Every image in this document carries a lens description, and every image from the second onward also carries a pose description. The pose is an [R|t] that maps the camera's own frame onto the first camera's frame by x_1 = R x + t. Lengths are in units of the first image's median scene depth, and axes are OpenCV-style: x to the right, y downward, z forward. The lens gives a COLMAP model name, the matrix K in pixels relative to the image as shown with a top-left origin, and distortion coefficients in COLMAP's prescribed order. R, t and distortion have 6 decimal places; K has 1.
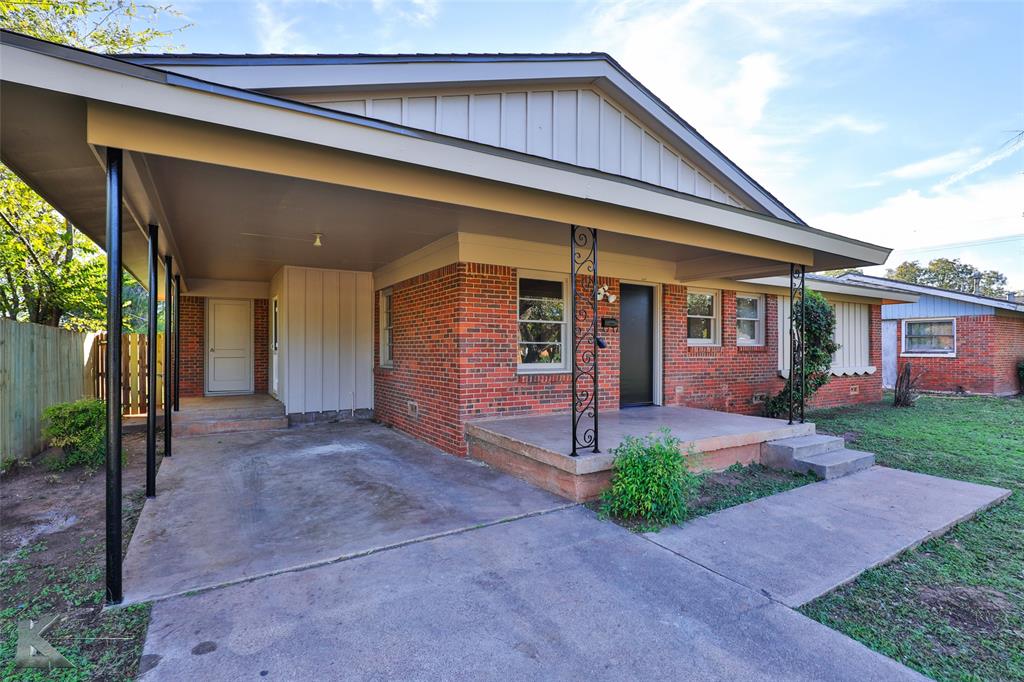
lens RADIAL K [[484.2, 0, 518.3], [0, 484.2, 350.3], [0, 0, 1]] dist [-0.002671, 0.000135]
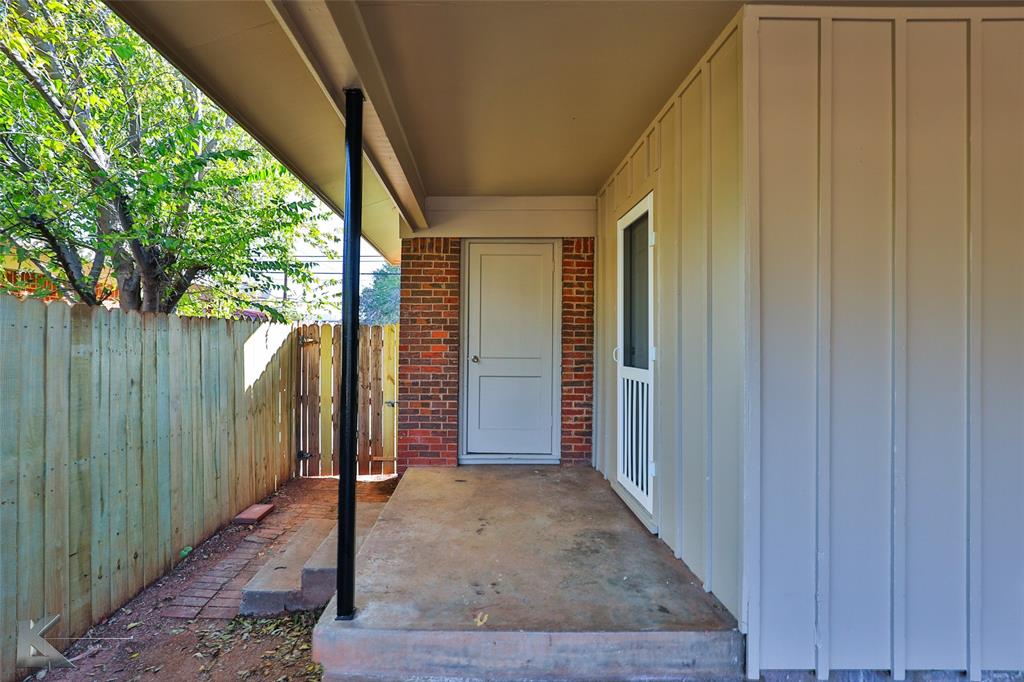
lens RADIAL K [[484.2, 0, 518.3], [0, 484.2, 350.3], [0, 0, 1]] dist [-0.002671, 0.000135]
pose [[0.904316, 0.005119, -0.426832, -0.481585], [-0.006683, 0.999975, -0.002166, -0.009590], [0.426810, 0.004812, 0.904328, 0.726938]]
